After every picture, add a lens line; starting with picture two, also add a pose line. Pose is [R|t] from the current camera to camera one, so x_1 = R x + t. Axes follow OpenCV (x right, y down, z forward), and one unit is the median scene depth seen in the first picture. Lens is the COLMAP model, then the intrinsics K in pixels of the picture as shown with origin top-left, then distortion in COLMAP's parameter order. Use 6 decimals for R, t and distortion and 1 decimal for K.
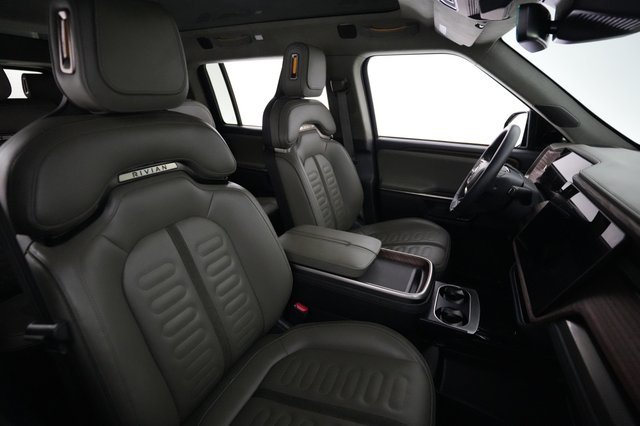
lens RADIAL K [[306.7, 0, 320.0], [0, 306.7, 213.0], [0, 0, 1]] dist [0.000670, 0.000191]
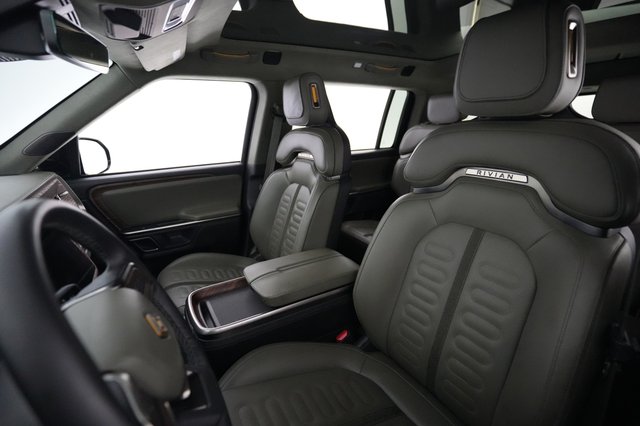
lens RADIAL K [[322.0, 0, 320.0], [0, 322.0, 213.0], [0, 0, 1]] dist [-0.000958, -0.000294]
pose [[-0.538469, 0.273590, -0.796994, 0.662455], [-0.257573, 0.847113, 0.464818, -0.385164], [0.802314, 0.455574, -0.385674, 1.026265]]
